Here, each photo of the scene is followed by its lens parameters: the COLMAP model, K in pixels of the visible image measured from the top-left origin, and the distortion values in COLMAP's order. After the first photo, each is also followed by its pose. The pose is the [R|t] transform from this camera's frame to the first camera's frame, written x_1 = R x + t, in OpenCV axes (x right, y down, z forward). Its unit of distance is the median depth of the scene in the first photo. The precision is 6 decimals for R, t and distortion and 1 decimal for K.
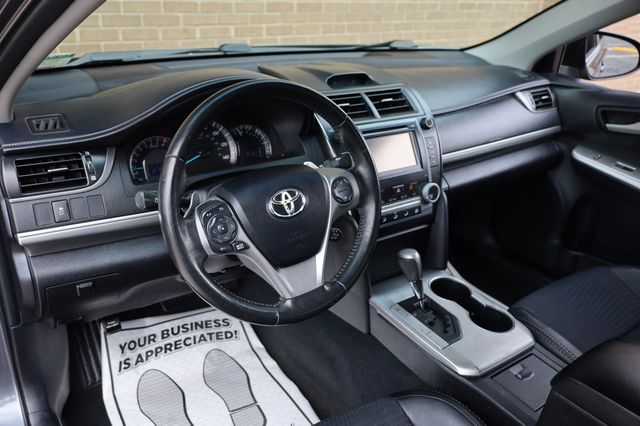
lens RADIAL K [[524.1, 0, 332.3], [0, 524.1, 218.4], [0, 0, 1]] dist [-0.039353, 0.013504]
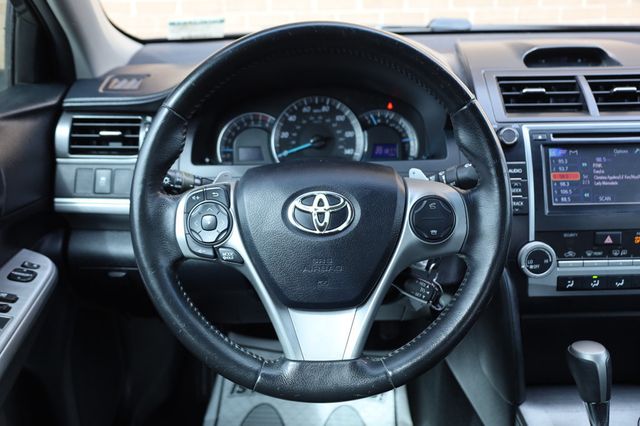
lens RADIAL K [[586.0, 0, 319.7], [0, 586.0, 215.5], [0, 0, 1]] dist [-0.010314, 0.000000]
pose [[0.820123, 0.155757, -0.550579, 0.227392], [-0.191261, 0.981513, -0.007230, -0.014736], [0.539274, 0.111234, 0.834751, 0.294515]]
